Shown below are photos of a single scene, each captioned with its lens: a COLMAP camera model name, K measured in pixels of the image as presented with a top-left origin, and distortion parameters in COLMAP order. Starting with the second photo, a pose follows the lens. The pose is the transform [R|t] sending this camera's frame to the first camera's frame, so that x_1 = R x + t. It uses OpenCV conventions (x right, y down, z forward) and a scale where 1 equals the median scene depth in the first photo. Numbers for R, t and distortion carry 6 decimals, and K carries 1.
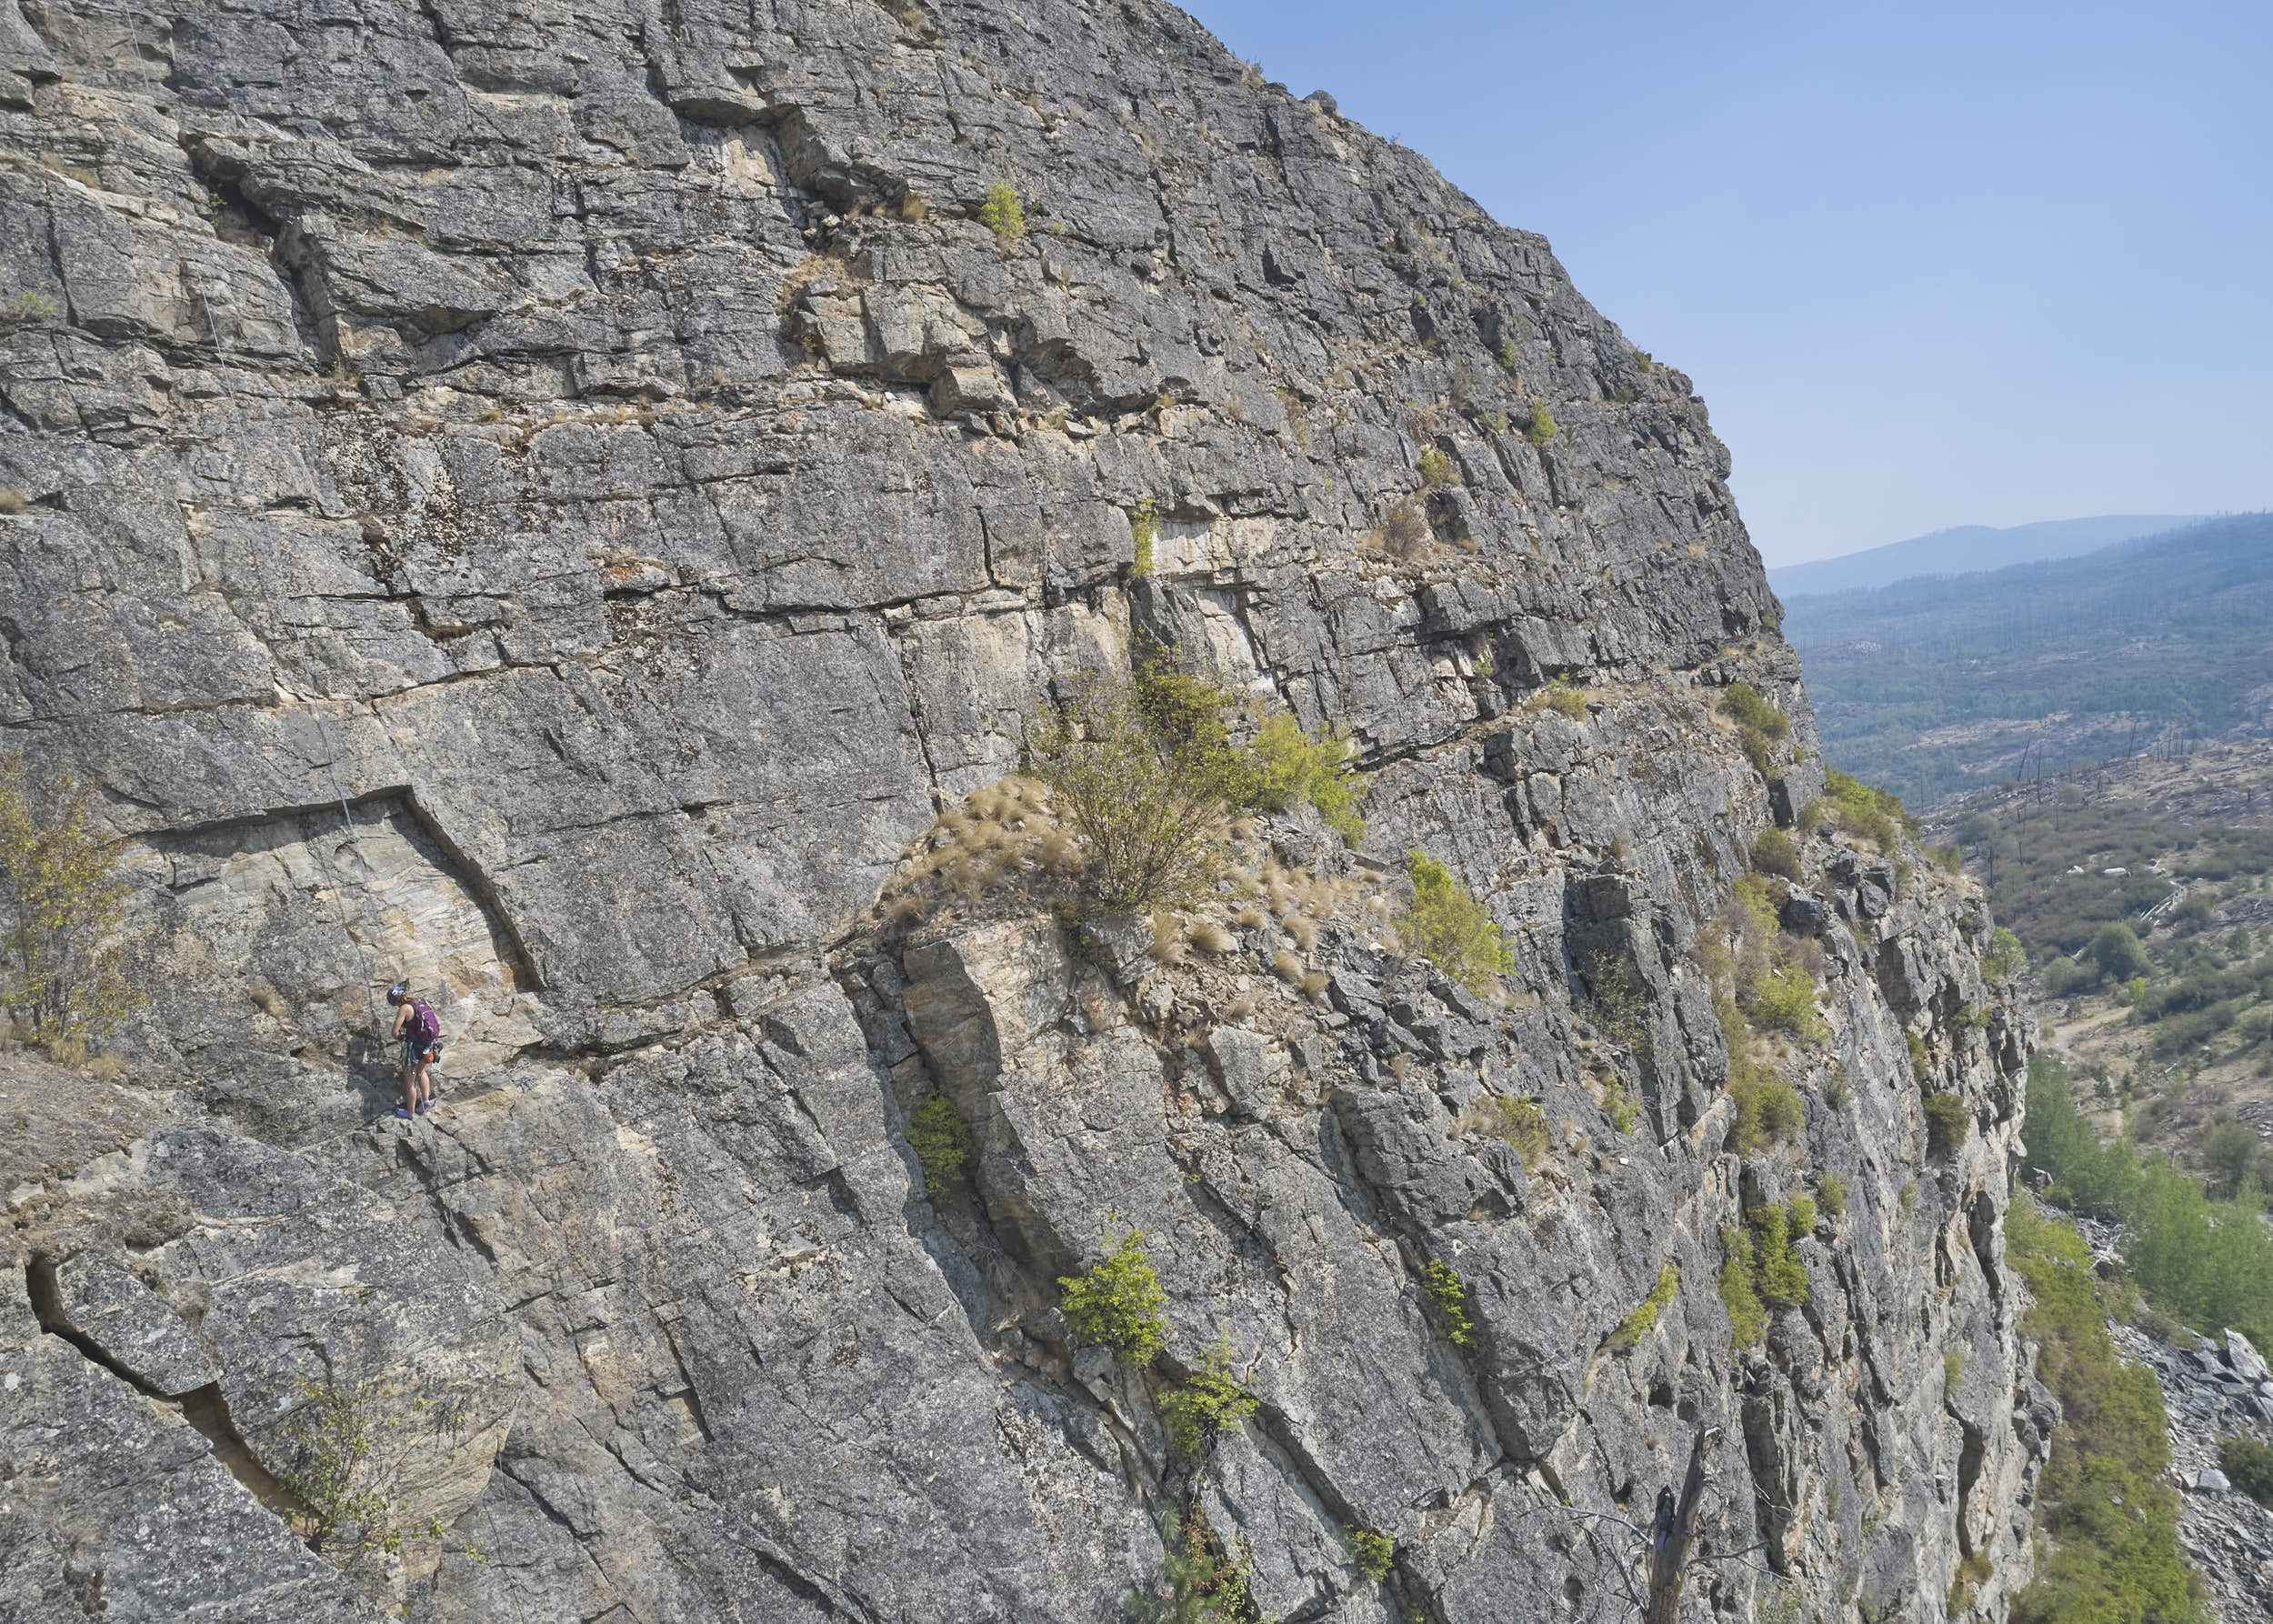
lens RADIAL K [[1878.6, 0, 1075.1], [0, 1878.6, 834.2], [0, 0, 1]] dist [-0.025672, 0.010101]
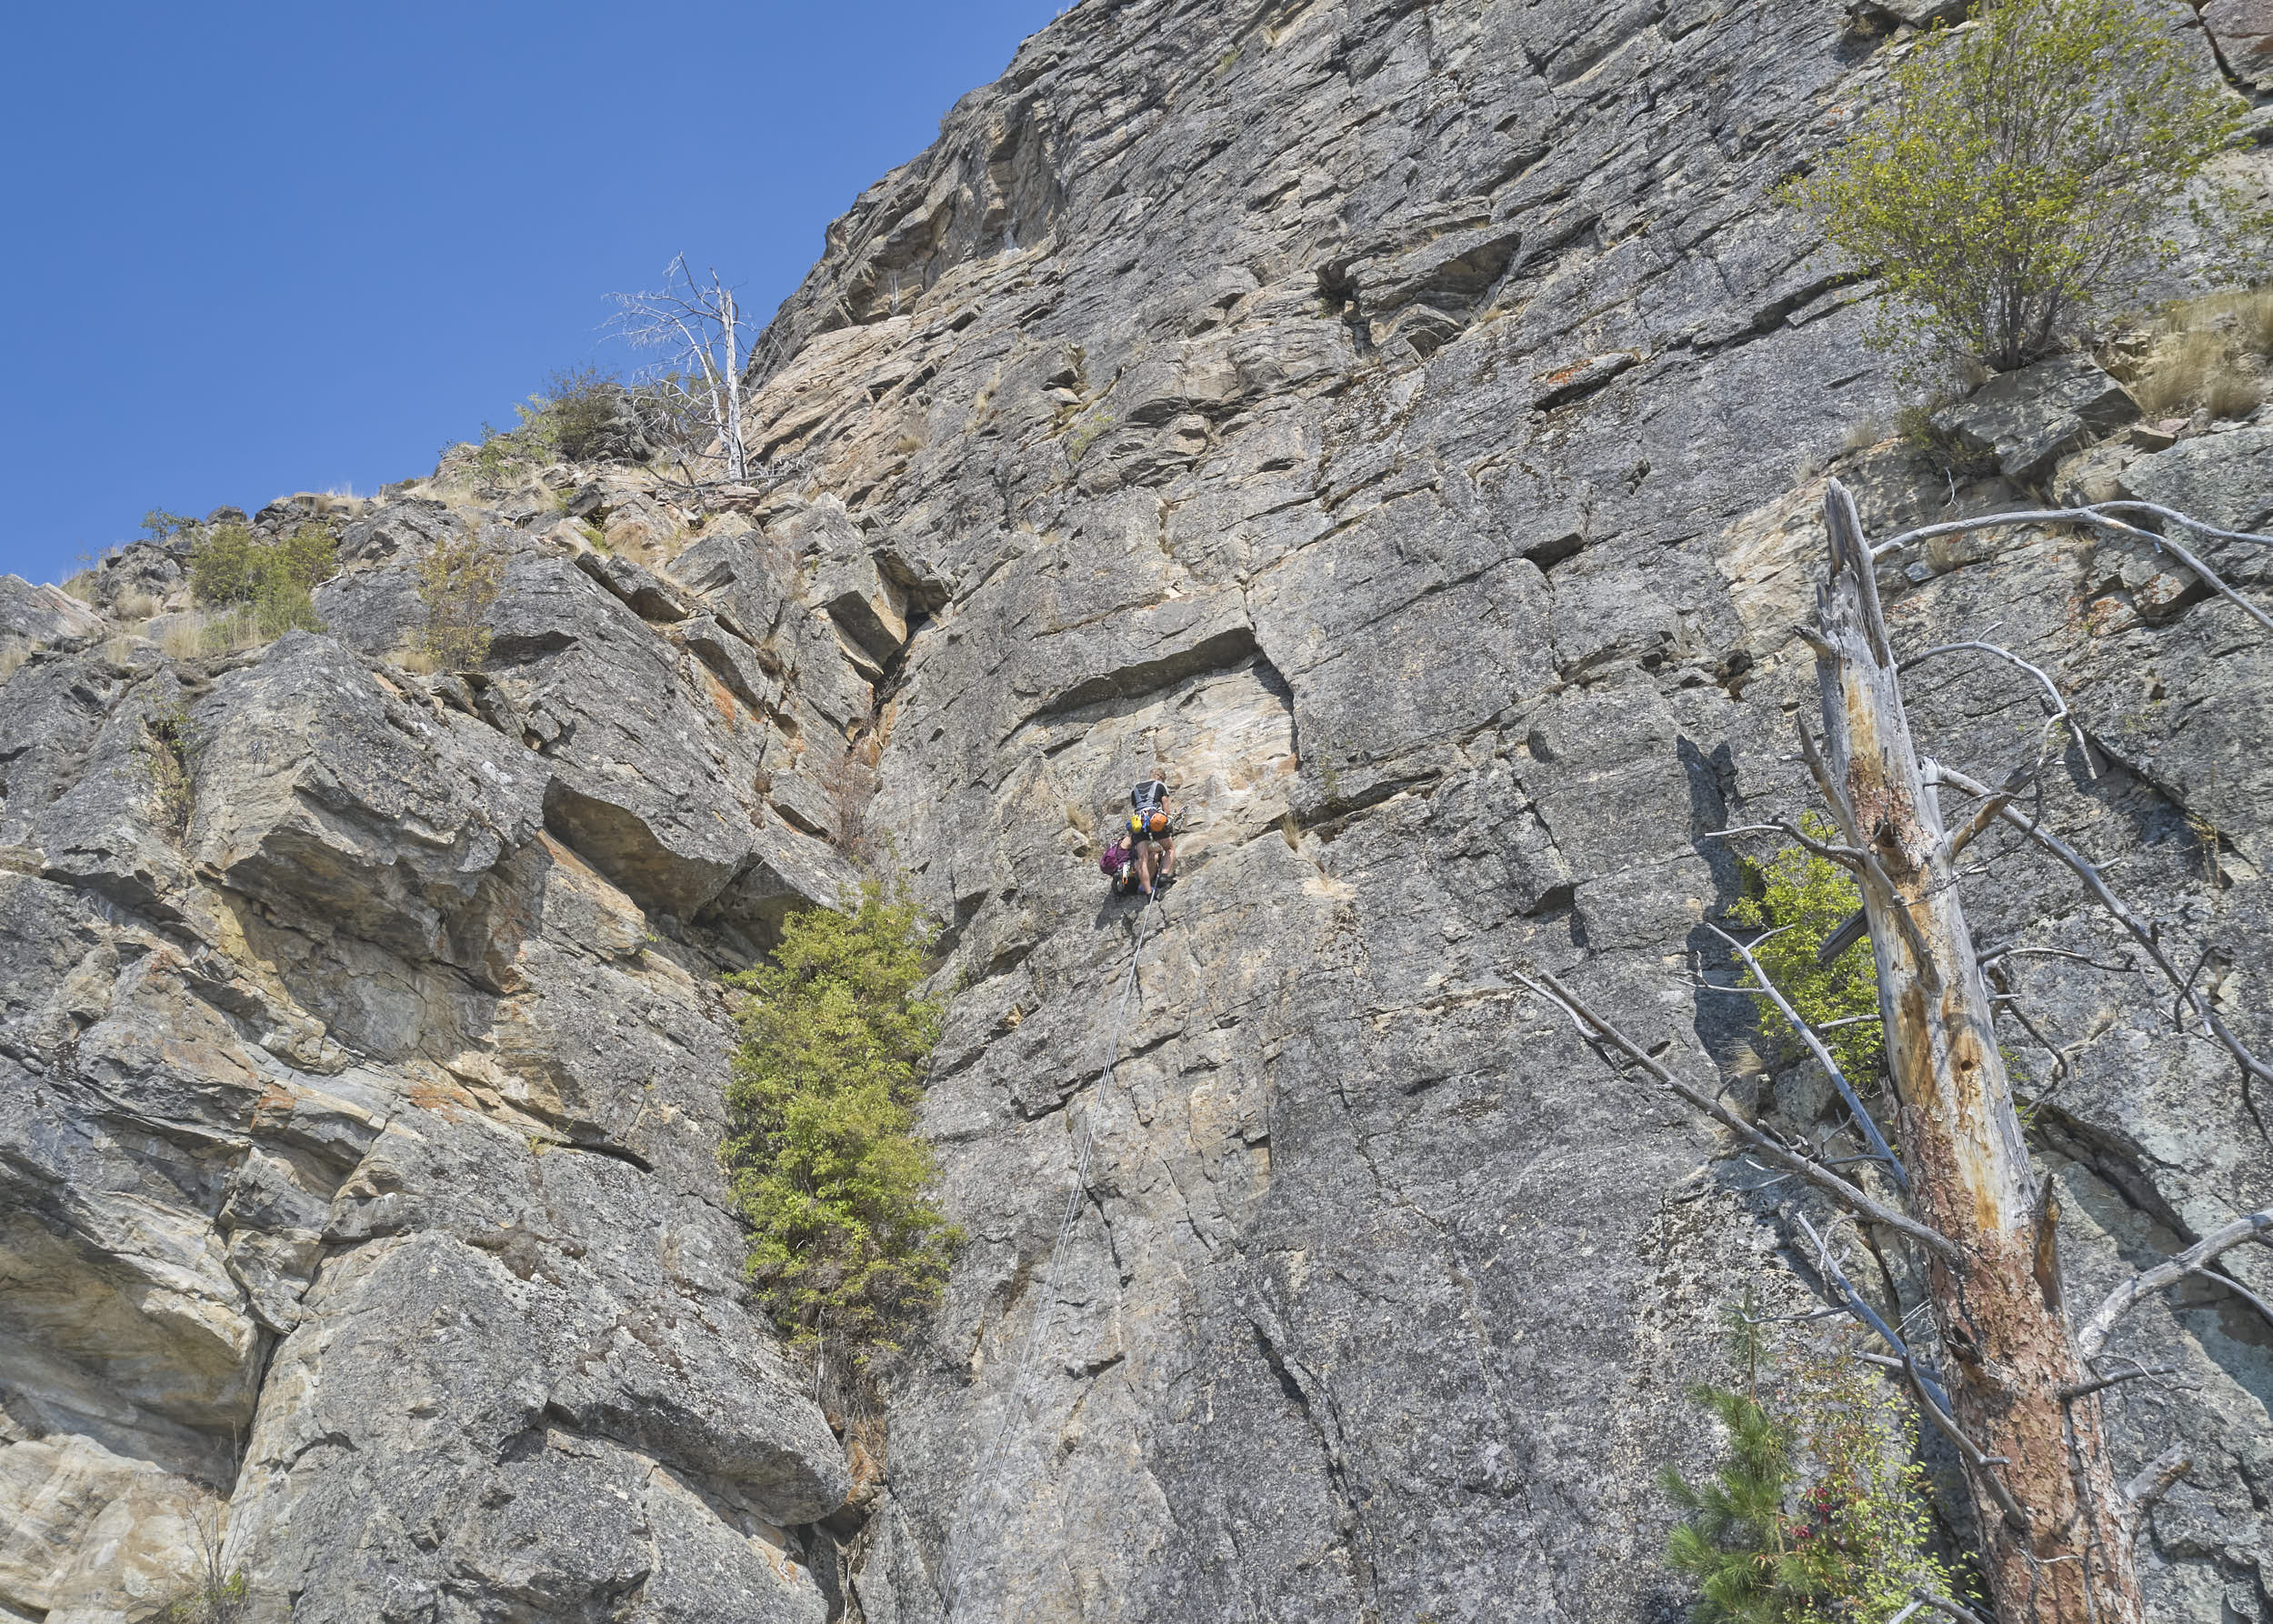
lens RADIAL K [[1902.7, 0, 1079.5], [0, 1902.7, 822.7], [0, 0, 1]] dist [-0.018538, 0.009092]
pose [[0.056692, -0.379015, -0.923652, 0.547430], [-0.074200, 0.920982, -0.382474, 0.459604], [0.995631, 0.090218, 0.024089, 0.837823]]
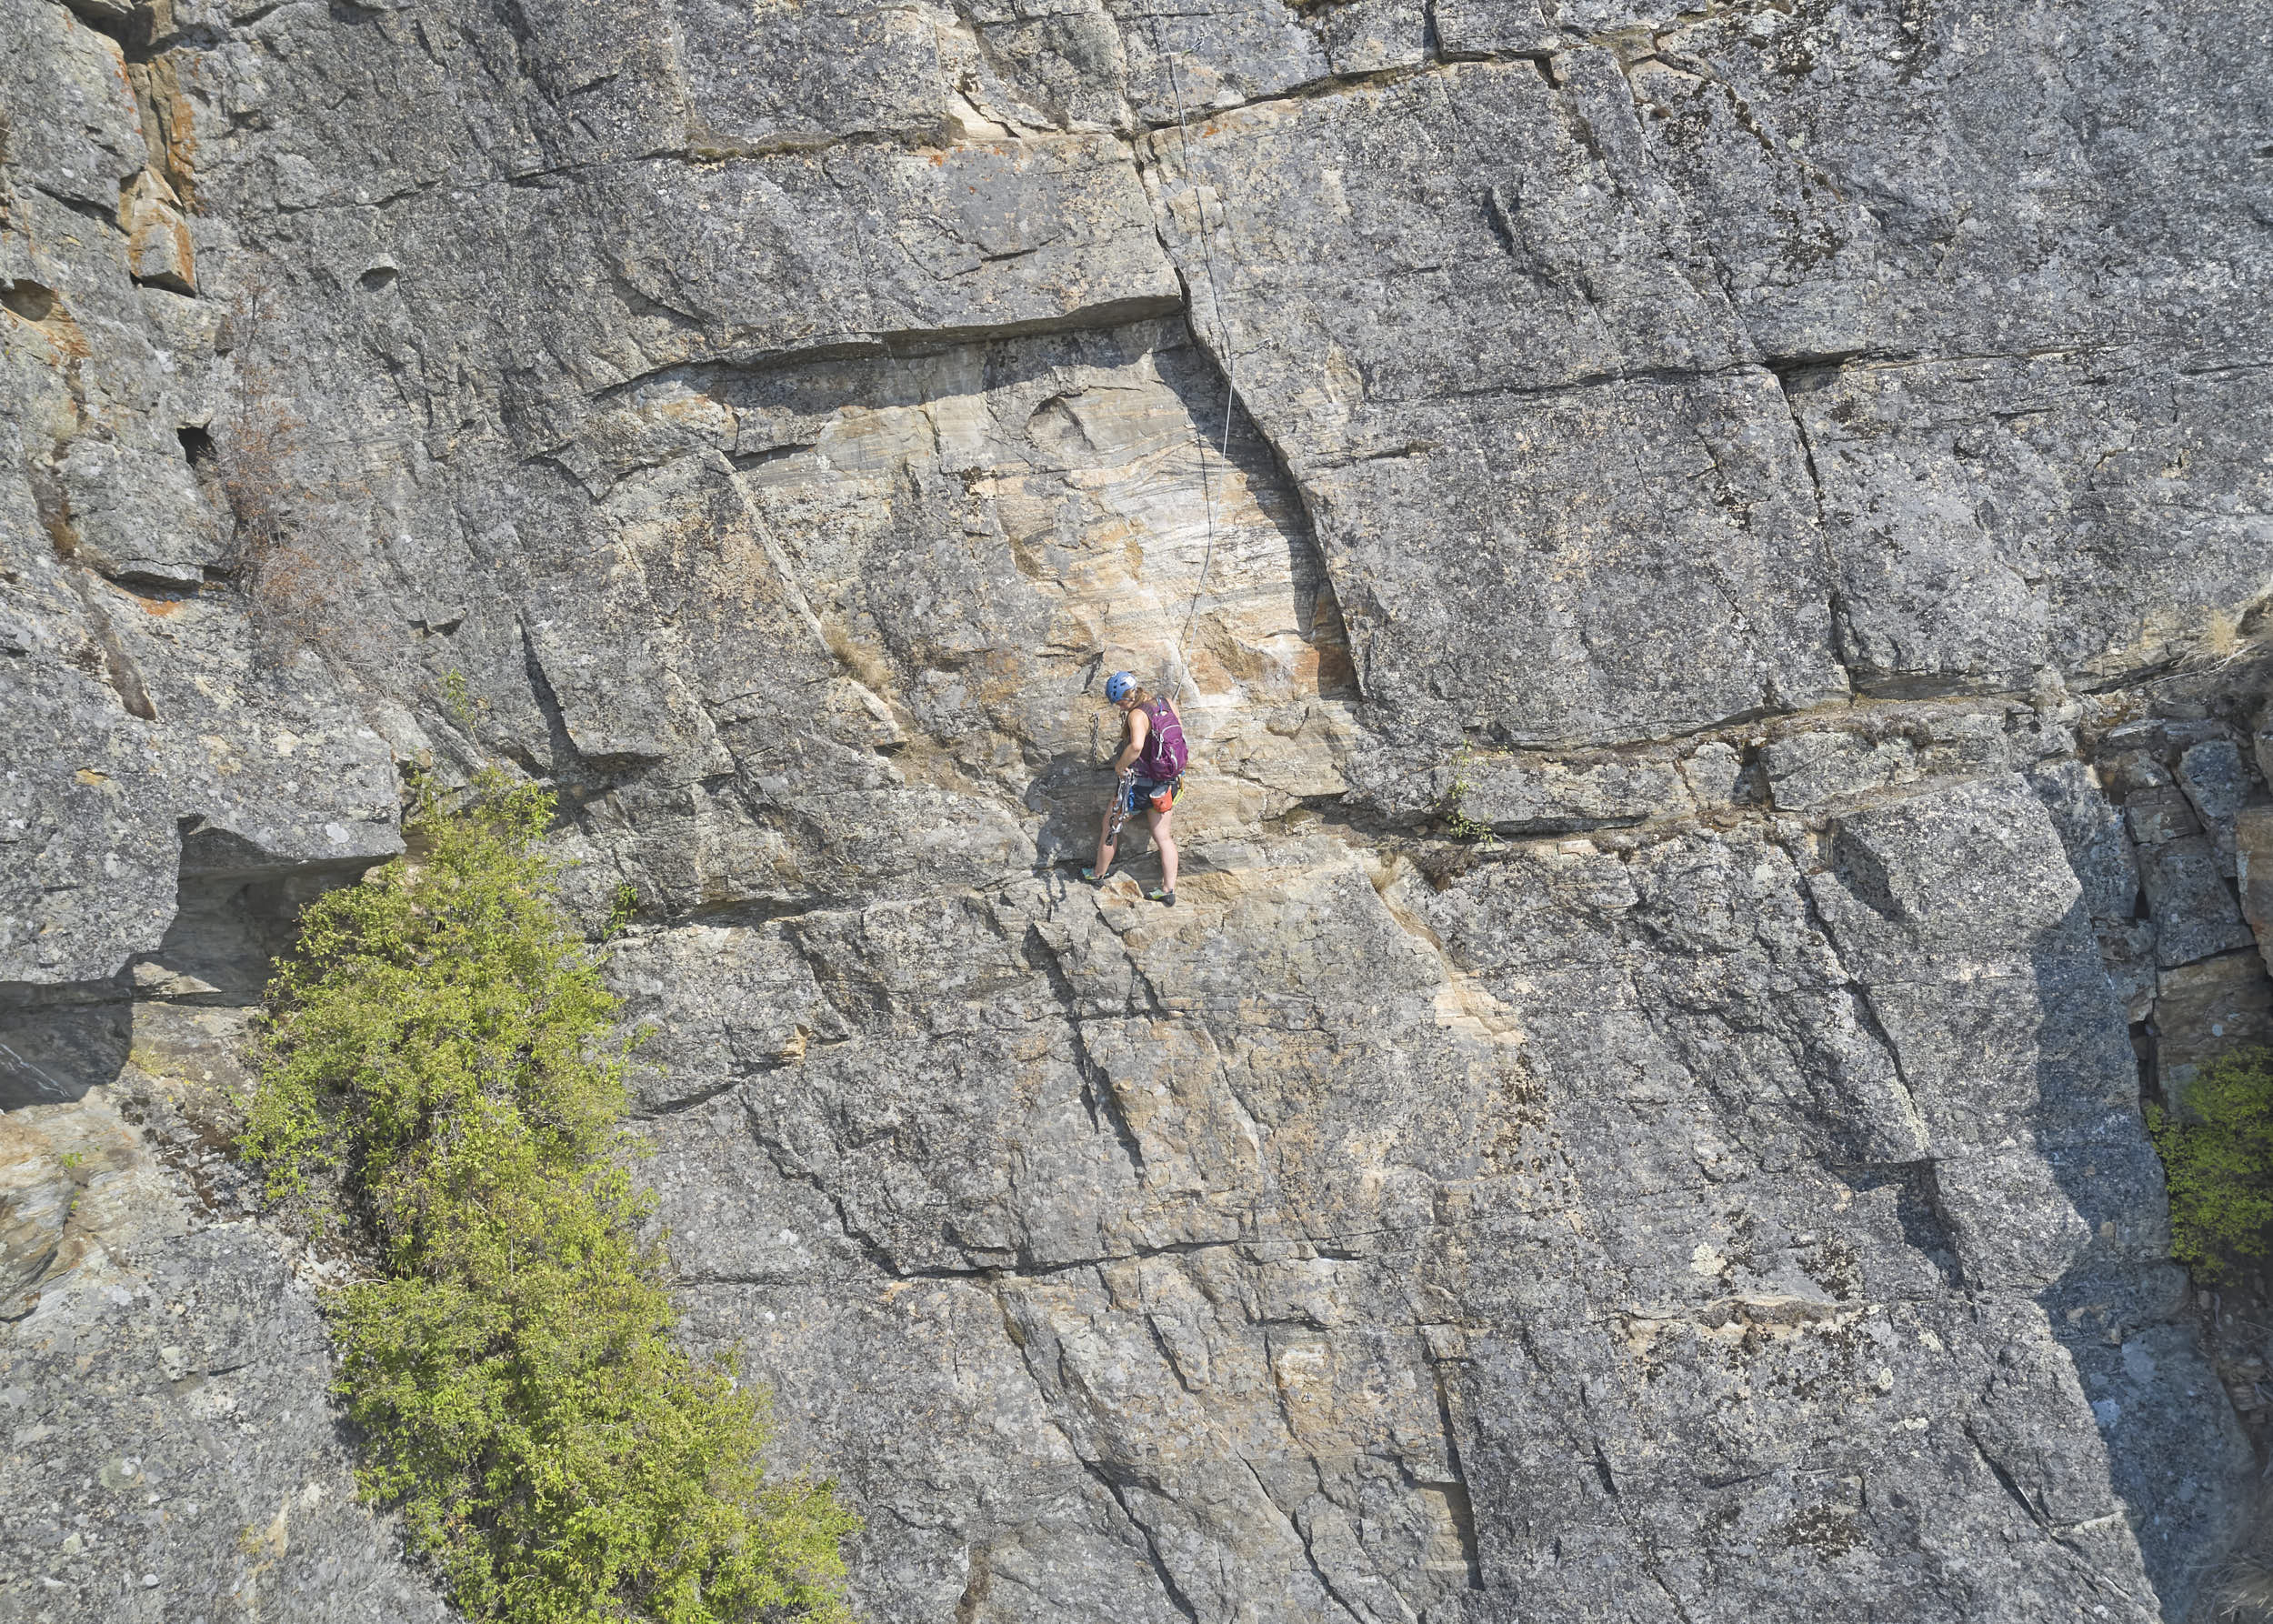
lens RADIAL K [[1893.7, 0, 1233.4], [0, 1893.7, 828.1], [0, 0, 1]] dist [-0.025919, 0.027920]
pose [[0.637051, 0.257584, -0.726510, 0.093136], [-0.044789, 0.953291, 0.298715, -0.041087], [0.769520, -0.157757, 0.618831, 0.605892]]
